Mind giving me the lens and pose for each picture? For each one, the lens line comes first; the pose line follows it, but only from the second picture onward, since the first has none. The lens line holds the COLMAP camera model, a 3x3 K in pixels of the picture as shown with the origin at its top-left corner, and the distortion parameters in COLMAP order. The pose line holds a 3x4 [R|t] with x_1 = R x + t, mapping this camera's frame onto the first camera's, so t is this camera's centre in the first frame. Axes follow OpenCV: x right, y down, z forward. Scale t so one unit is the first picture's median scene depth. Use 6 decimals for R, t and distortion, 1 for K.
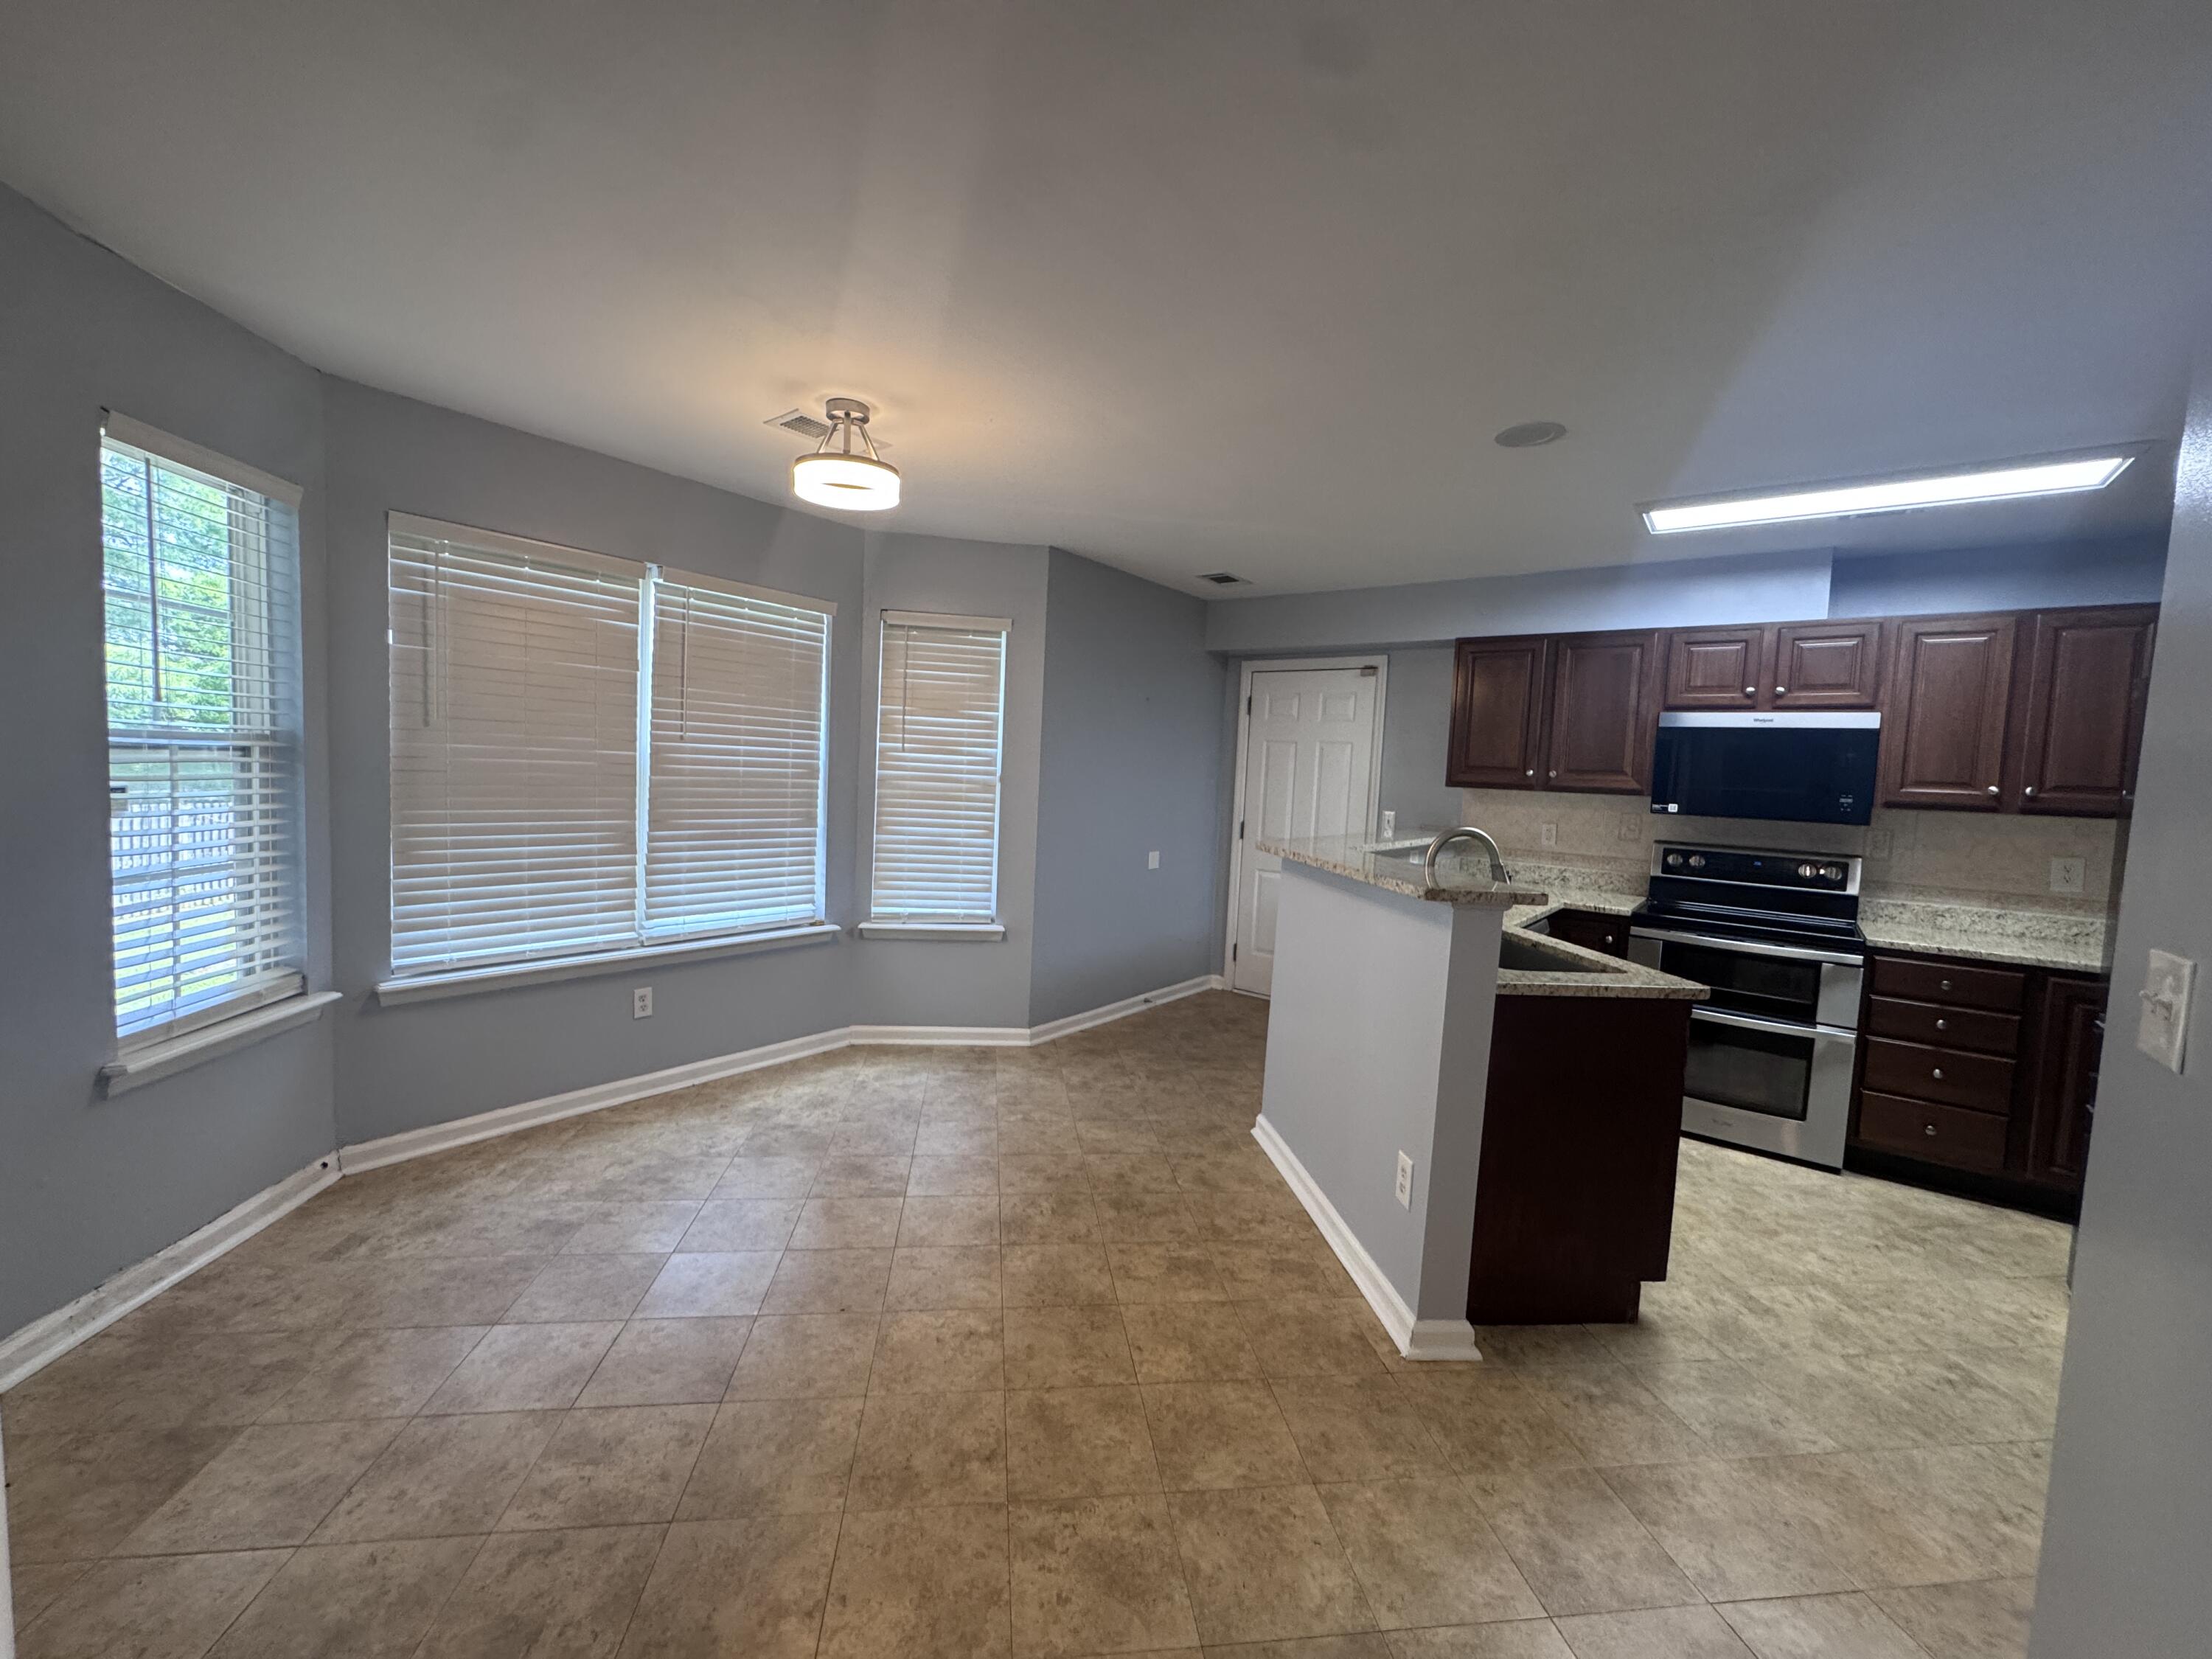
lens RADIAL K [[881.3, 0, 1105.4], [0, 881.3, 824.9], [0, 0, 1]] dist [-0.003345, 0.000617]
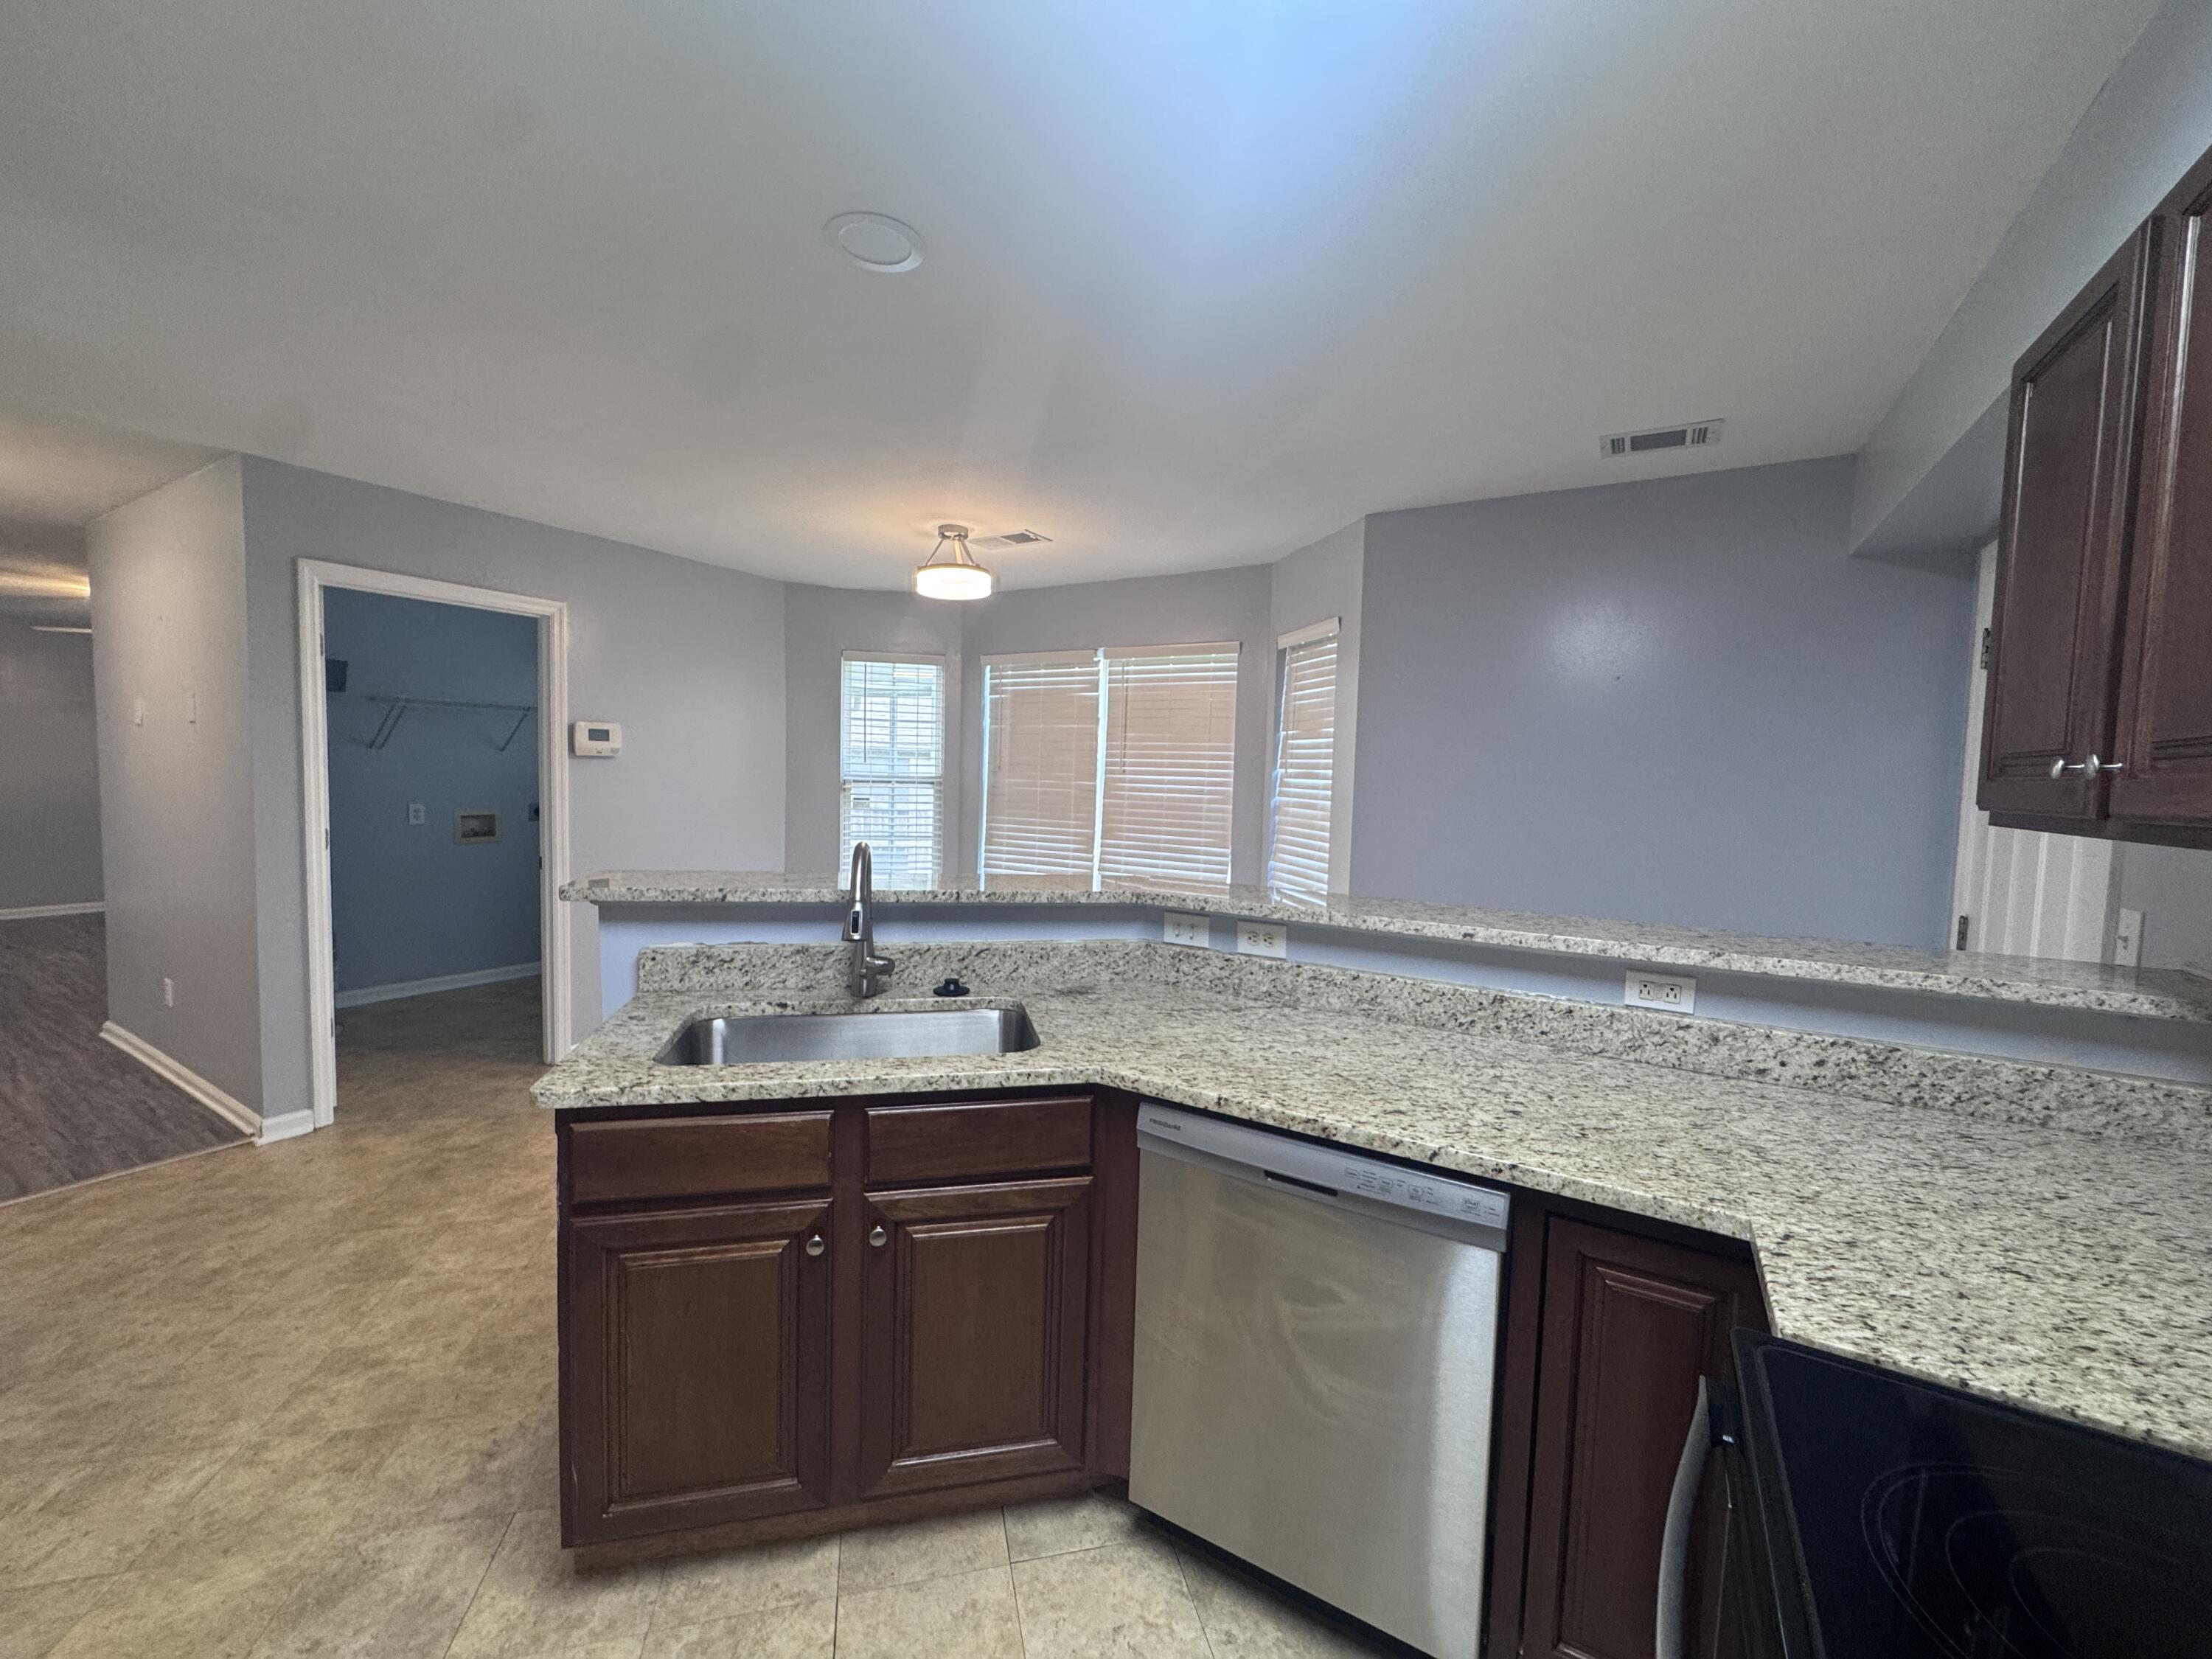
lens RADIAL K [[881.3, 0, 1104.4], [0, 881.3, 827.7], [0, 0, 1]] dist [-0.003345, 0.000617]
pose [[0.114671, 0.019381, -0.993214, 0.876010], [-0.085658, 0.996279, 0.009551, -0.024837], [0.989704, 0.083981, 0.115905, 0.856286]]
